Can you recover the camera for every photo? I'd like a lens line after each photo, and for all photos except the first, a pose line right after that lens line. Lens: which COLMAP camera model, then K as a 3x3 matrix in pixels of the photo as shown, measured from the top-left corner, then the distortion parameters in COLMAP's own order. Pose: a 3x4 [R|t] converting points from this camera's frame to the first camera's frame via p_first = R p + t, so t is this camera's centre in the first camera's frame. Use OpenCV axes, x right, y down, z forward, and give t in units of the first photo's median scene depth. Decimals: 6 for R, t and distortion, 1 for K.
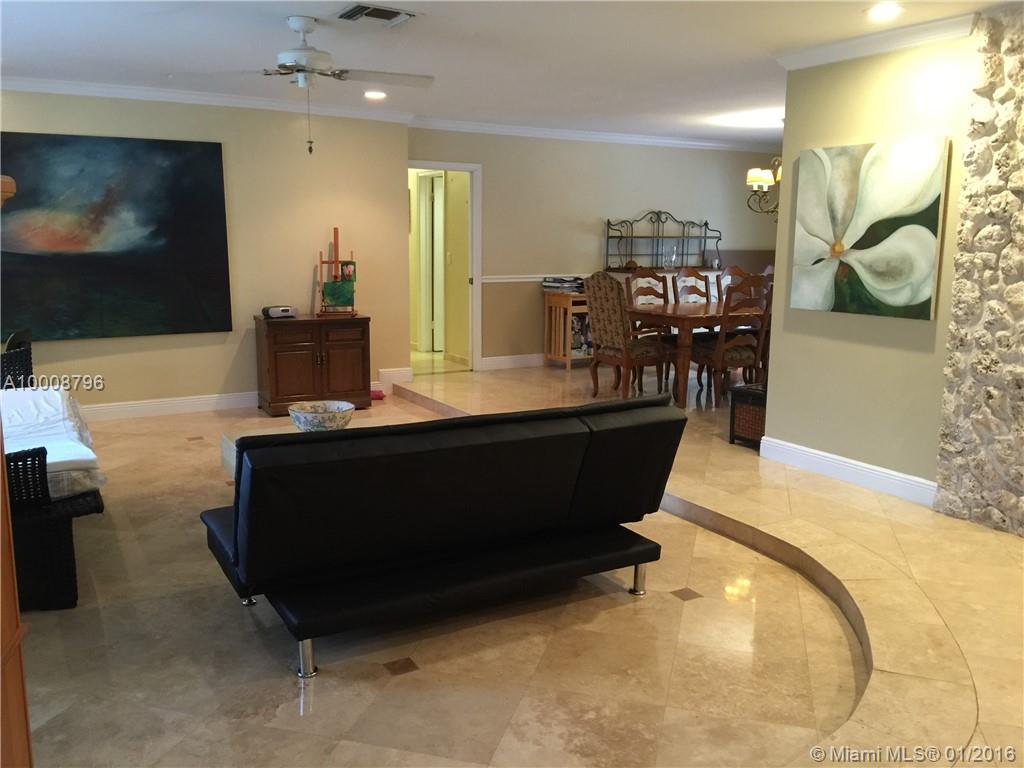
lens RADIAL K [[855.3, 0, 508.5], [0, 855.3, 388.9], [0, 0, 1]] dist [0.027753, -0.022571]
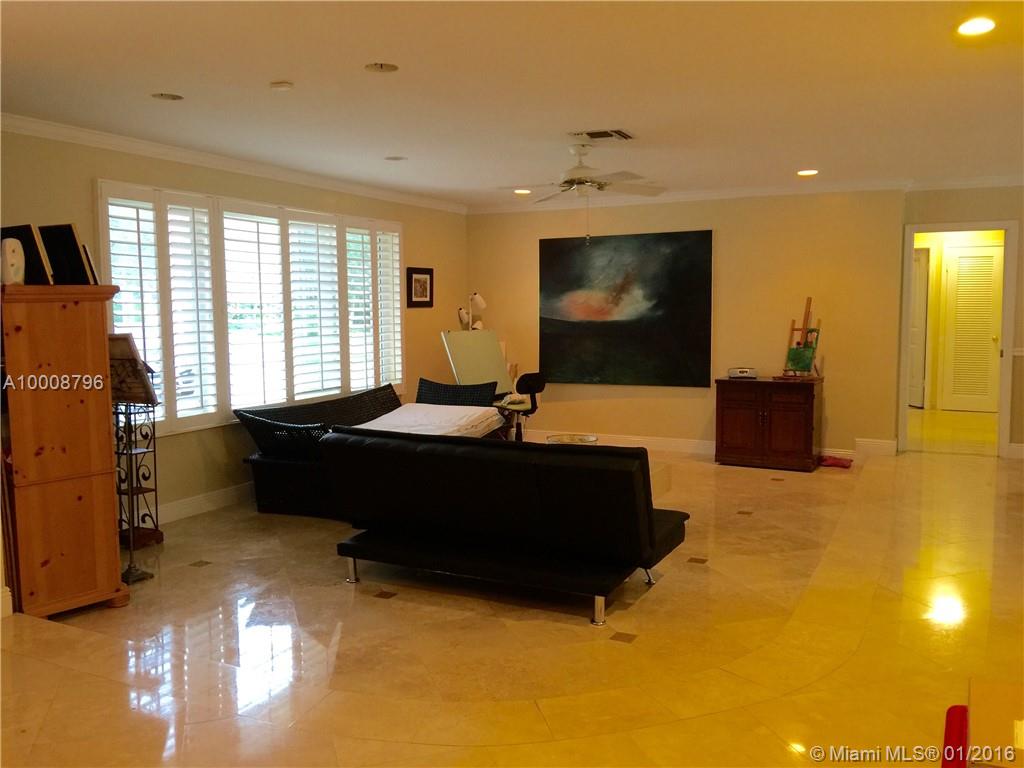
lens RADIAL K [[855.3, 0, 507.3], [0, 855.3, 379.1], [0, 0, 1]] dist [0.027753, -0.022571]
pose [[0.551074, 0.057434, -0.832478, 0.774051], [-0.134592, 0.990684, -0.020747, -0.027358], [0.823531, 0.123478, 0.553670, 0.200298]]
